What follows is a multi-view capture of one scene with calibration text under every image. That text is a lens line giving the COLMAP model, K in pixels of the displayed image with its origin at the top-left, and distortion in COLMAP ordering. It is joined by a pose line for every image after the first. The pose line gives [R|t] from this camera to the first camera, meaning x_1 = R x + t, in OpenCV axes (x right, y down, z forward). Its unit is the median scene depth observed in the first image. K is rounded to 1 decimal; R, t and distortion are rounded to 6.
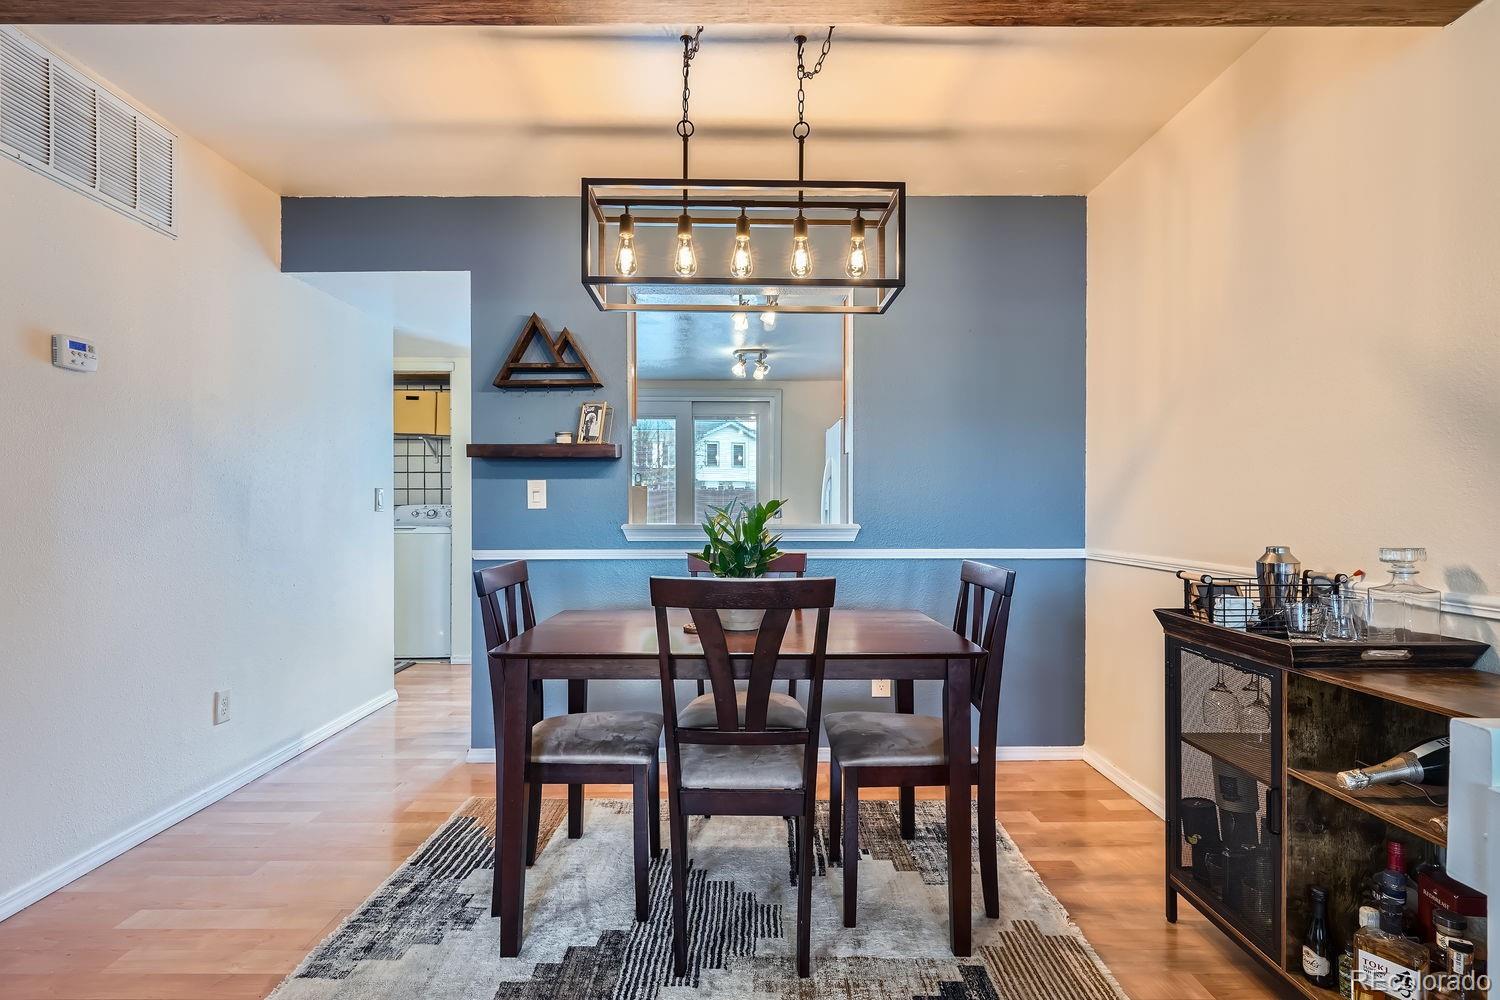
lens RADIAL K [[766.9, 0, 749.0], [0, 766.9, 507.3], [0, 0, 1]] dist [0.001609, -0.000053]
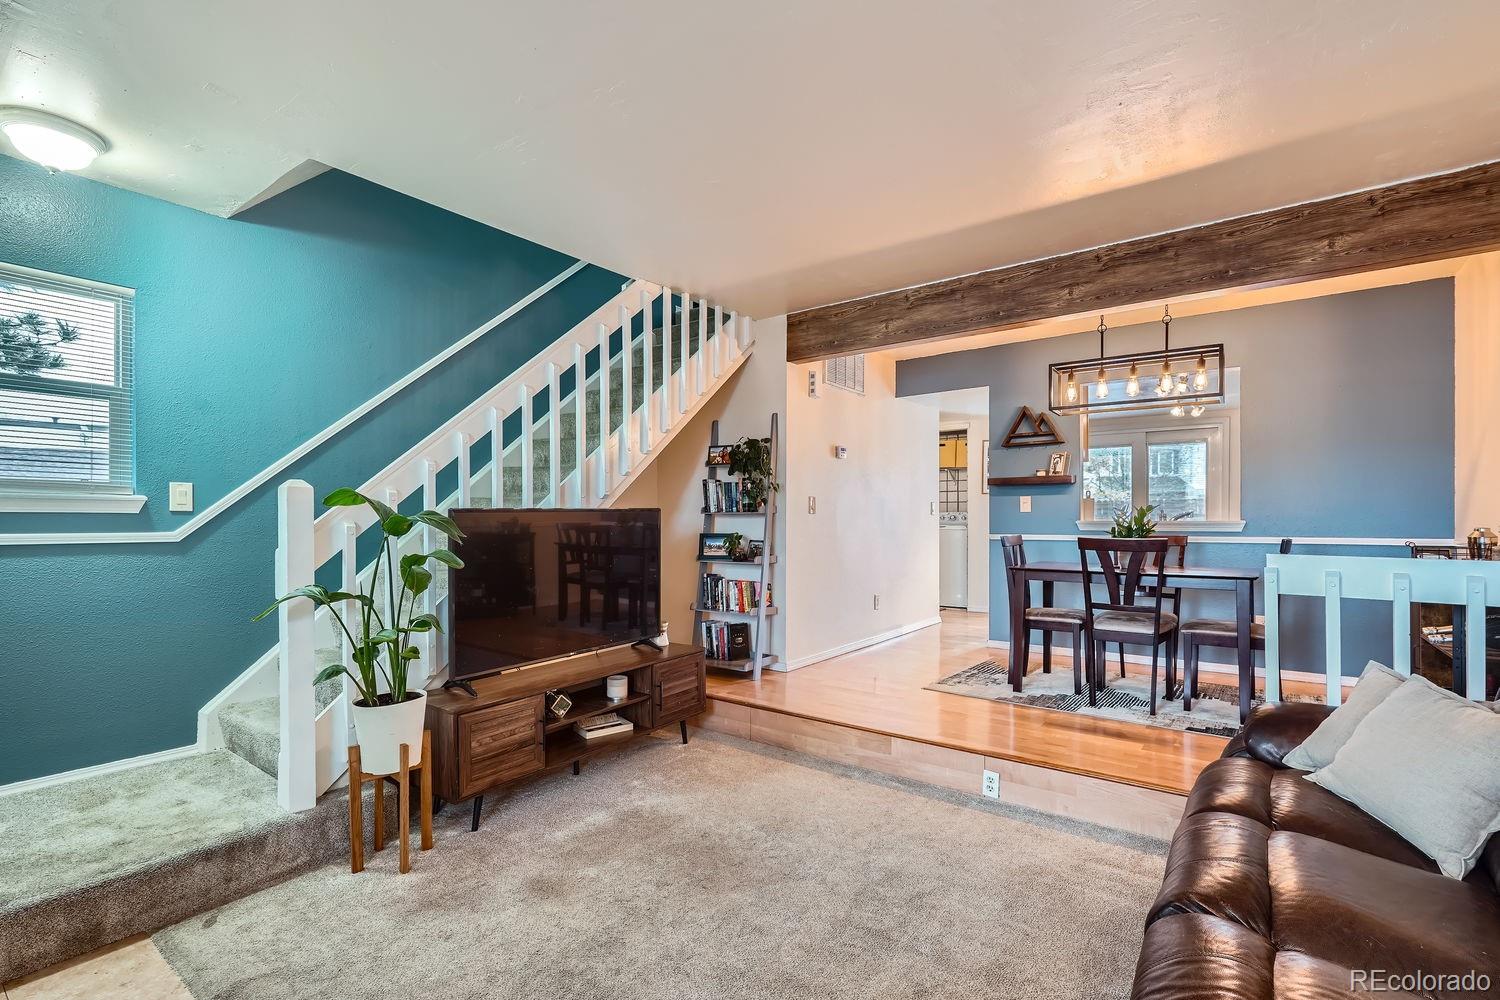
lens RADIAL K [[691.0, 0, 736.3], [0, 691.0, 521.0], [0, 0, 1]] dist [0.000380, 0.000044]
pose [[0.791462, 0.000461, -0.611218, 0.266826], [0.002646, 0.999988, 0.004181, 0.021387], [0.611213, -0.004926, 0.791451, -1.051142]]
